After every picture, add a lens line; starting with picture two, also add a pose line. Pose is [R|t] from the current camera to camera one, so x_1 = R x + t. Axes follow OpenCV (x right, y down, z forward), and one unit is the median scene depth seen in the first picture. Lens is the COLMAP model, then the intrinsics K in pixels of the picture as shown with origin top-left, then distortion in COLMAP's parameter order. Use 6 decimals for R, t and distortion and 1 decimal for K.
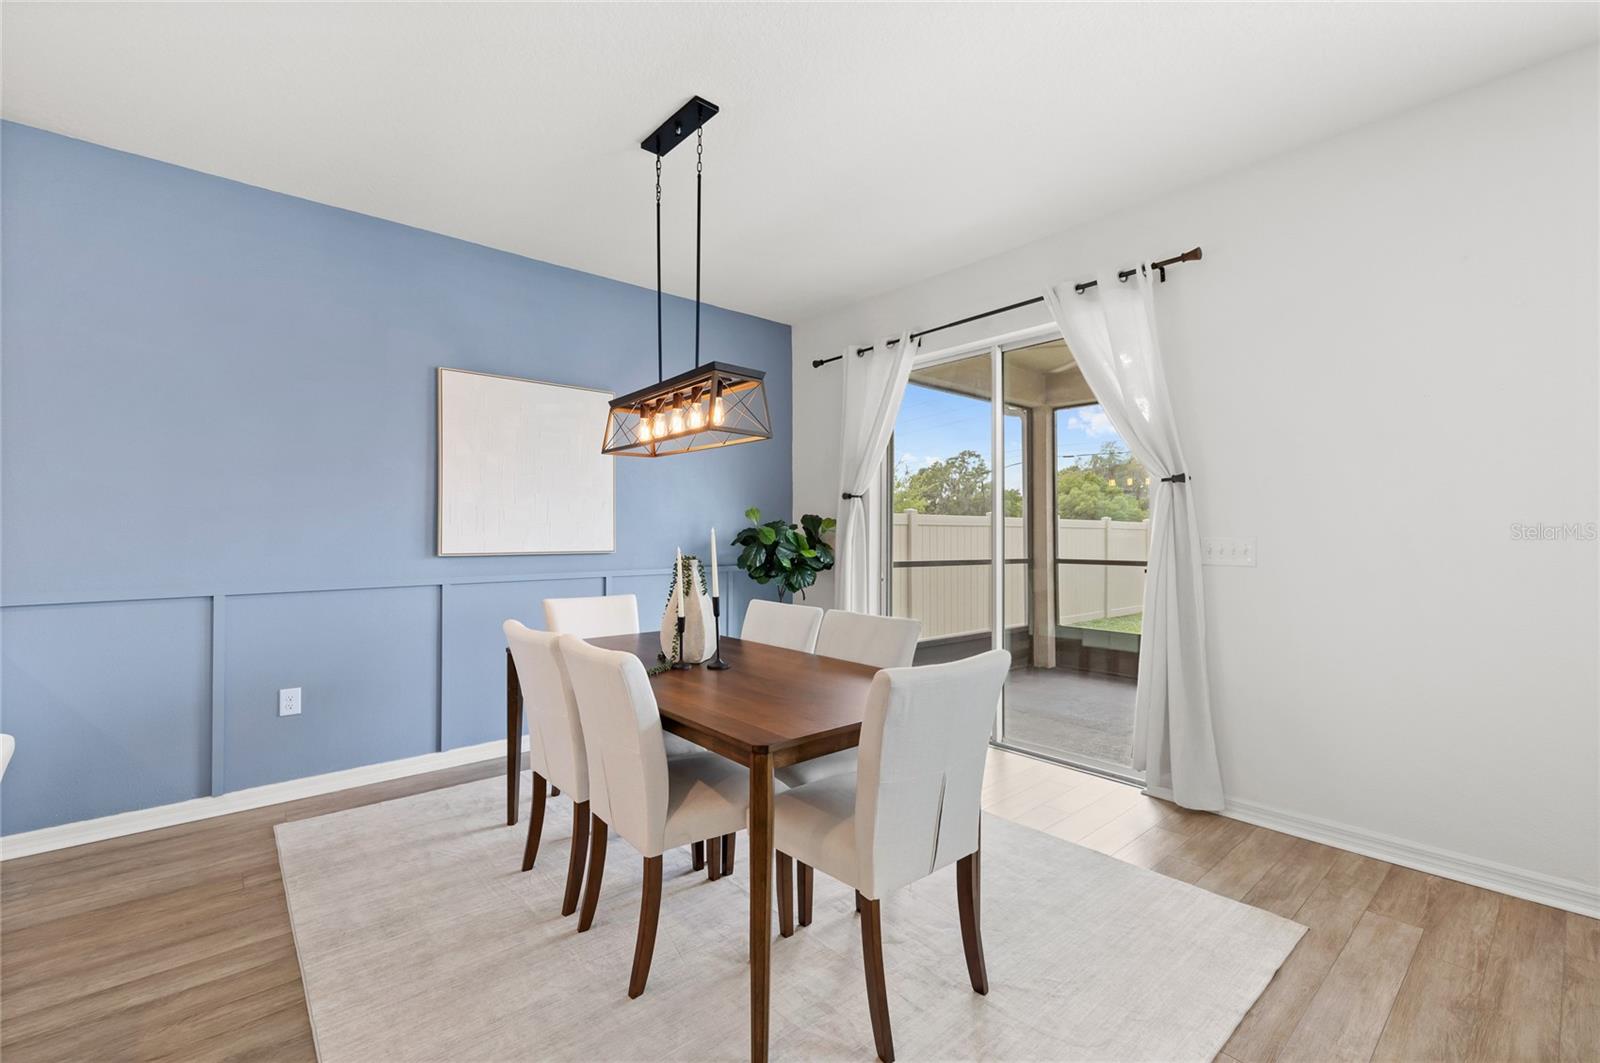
lens RADIAL K [[686.3, 0, 793.1], [0, 686.3, 528.3], [0, 0, 1]] dist [-0.000921, 0.000654]
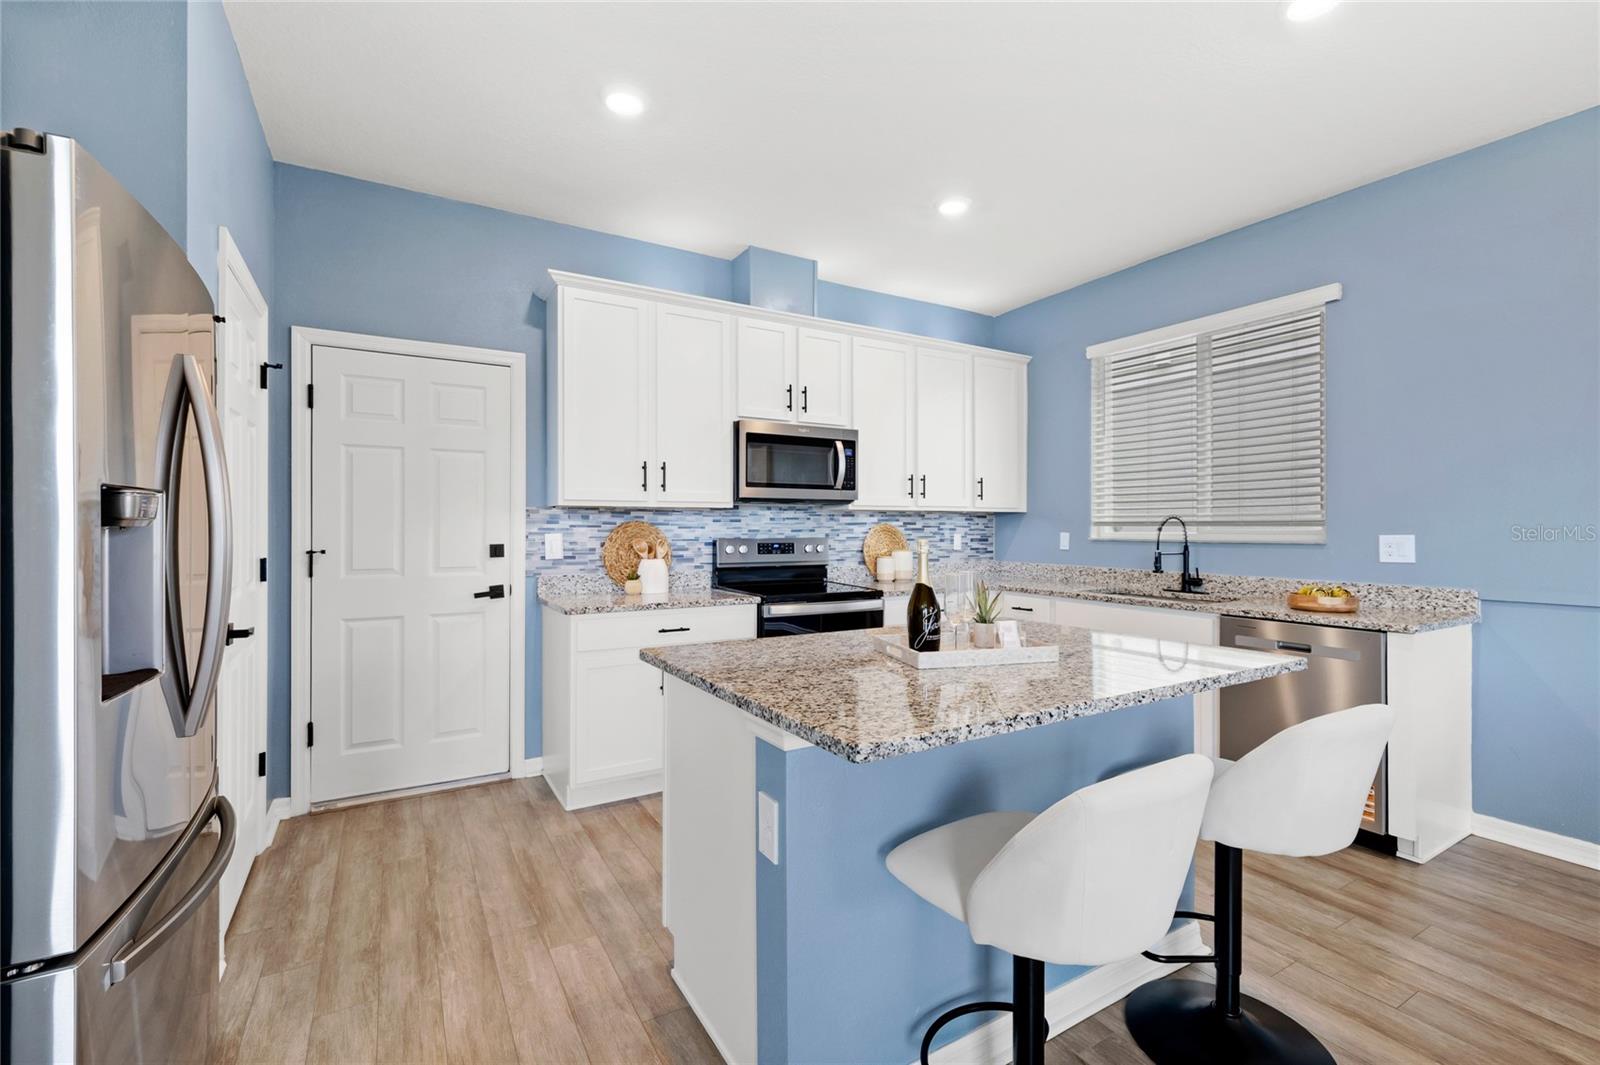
lens RADIAL K [[686.3, 0, 797.3], [0, 686.3, 527.8], [0, 0, 1]] dist [-0.000921, 0.000654]
pose [[-0.188796, -0.004547, -0.982006, 0.086923], [0.003551, 0.999980, -0.005313, 0.001595], [0.982010, -0.004490, -0.188776, 0.131152]]
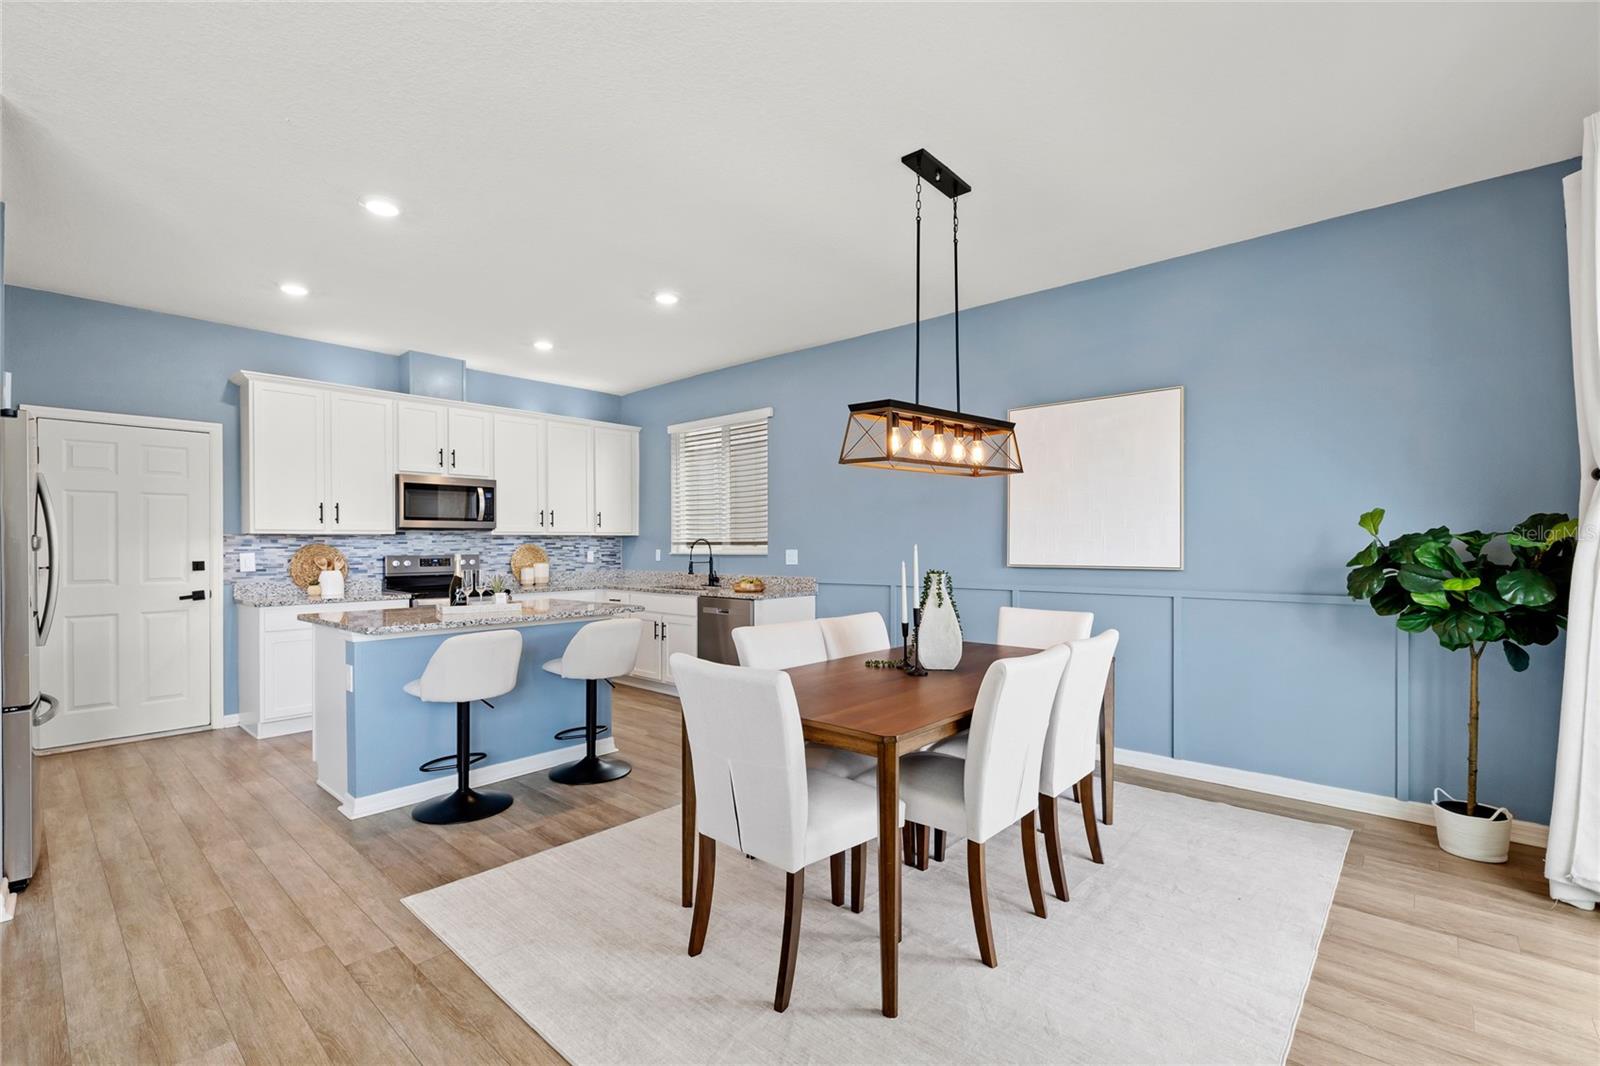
lens RADIAL K [[686.3, 0, 776.7], [0, 686.3, 546.4], [0, 0, 1]] dist [-0.000921, 0.000654]
pose [[0.112946, -0.002837, -0.993597, 0.902592], [0.010677, 0.999942, -0.001641, 0.003871], [0.993544, -0.010423, 0.112969, 0.646741]]
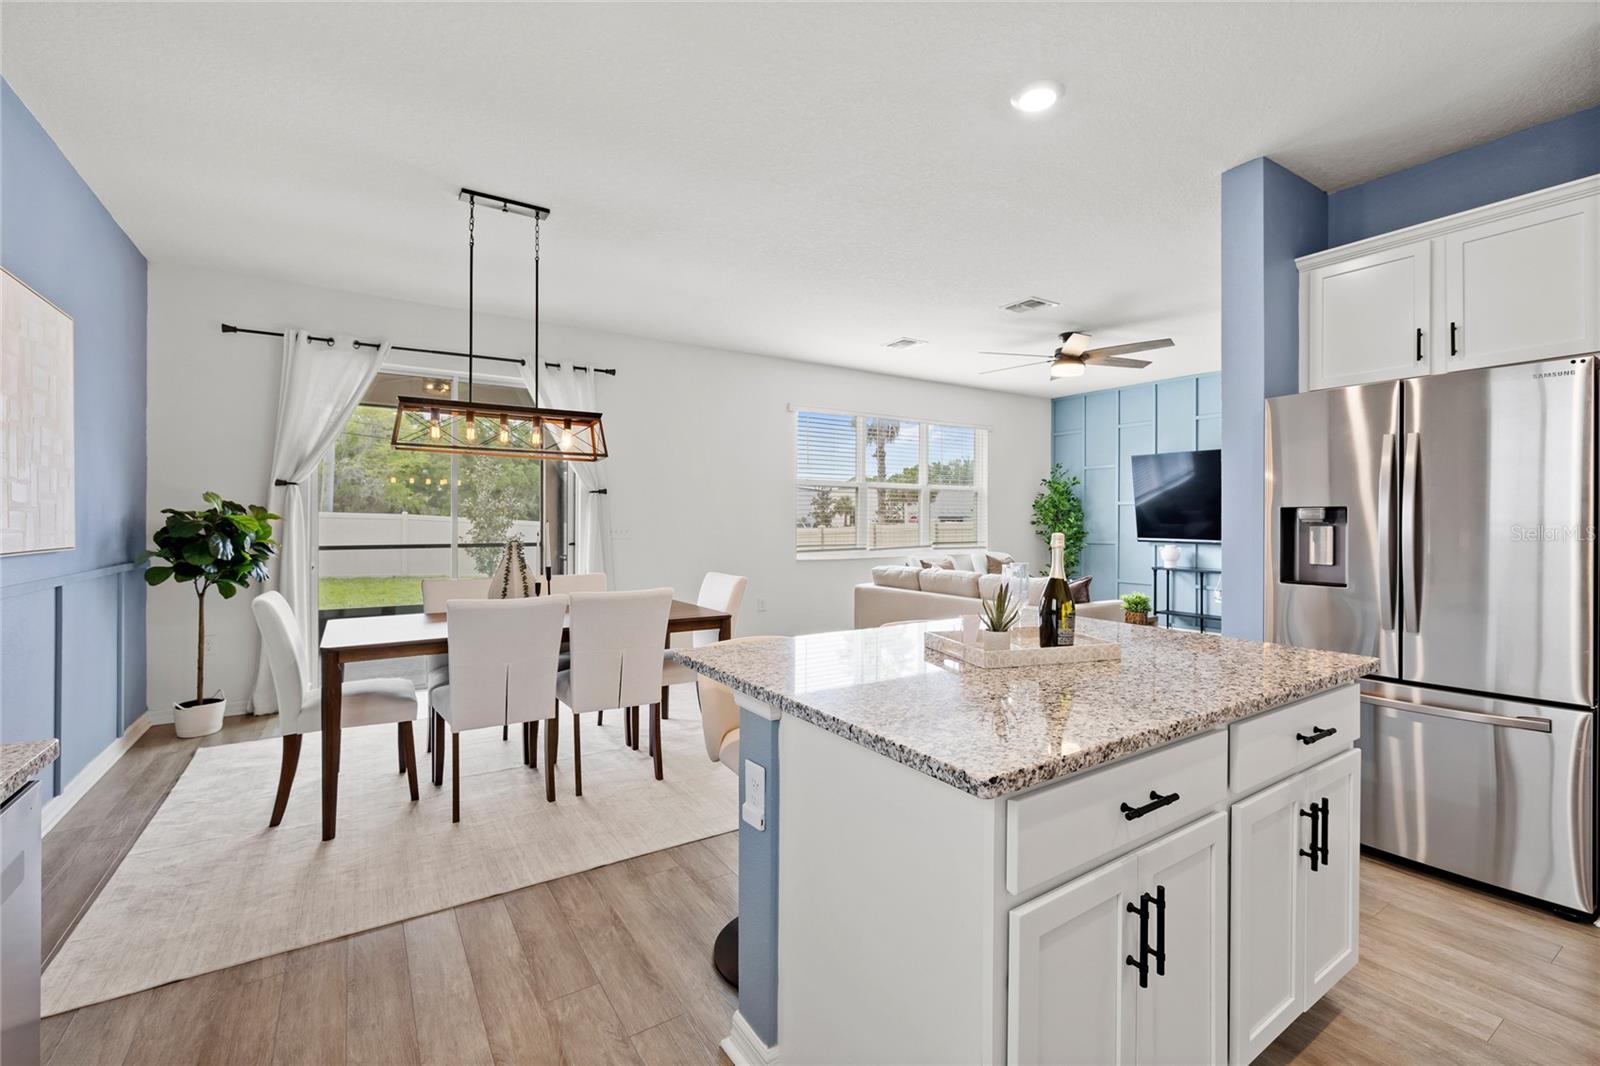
lens RADIAL K [[686.3, 0, 802.5], [0, 686.3, 525.4], [0, 0, 1]] dist [-0.000921, 0.000654]
pose [[0.127796, -0.007162, 0.991775, -1.436780], [-0.008259, 0.999932, 0.008286, -0.002685], [-0.991766, -0.009250, 0.127728, 0.296802]]
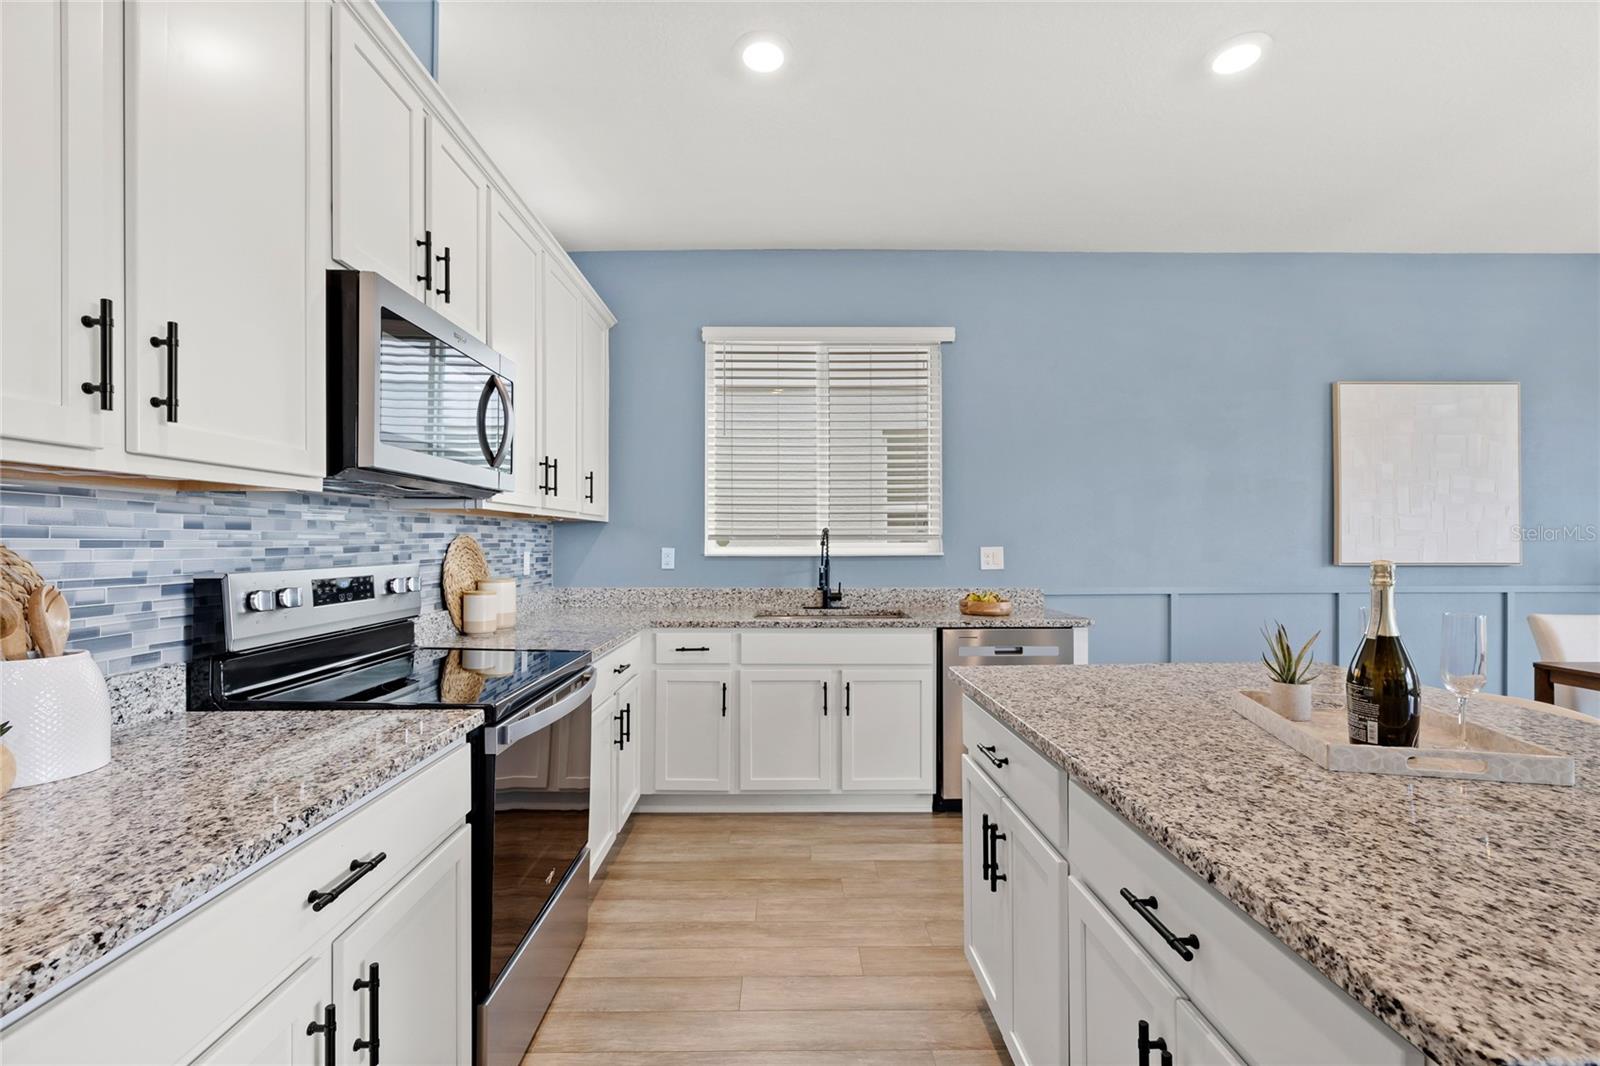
lens RADIAL K [[686.3, 0, 798.4], [0, 686.3, 543.7], [0, 0, 1]] dist [-0.000921, 0.000654]
pose [[0.756023, -0.004066, -0.654533, -0.661495], [0.009280, 0.999947, 0.004507, -0.005903], [0.654480, -0.009482, 0.756020, -0.456583]]
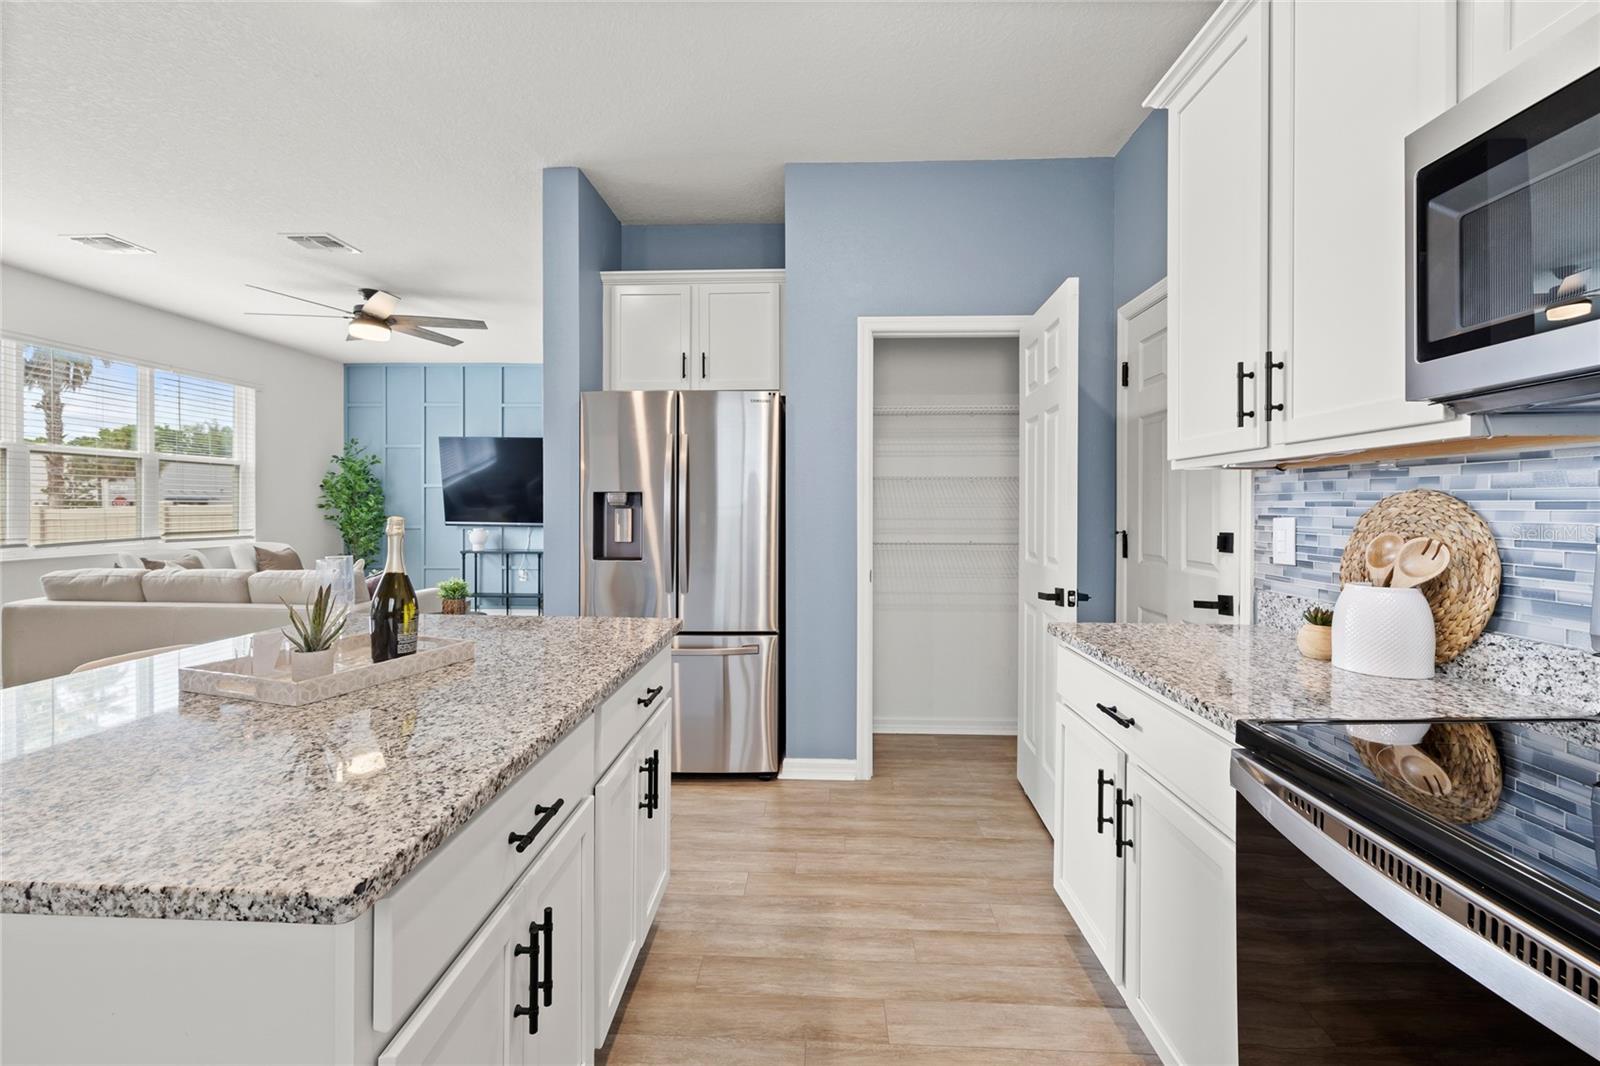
lens RADIAL K [[686.3, 0, 801.6], [0, 686.3, 516.2], [0, 0, 1]] dist [-0.000921, 0.000654]
pose [[-0.726543, -0.013556, 0.686987, -1.326762], [-0.009560, 0.999908, 0.009620, -0.000024], [-0.687054, 0.000422, -0.726606, 0.312652]]
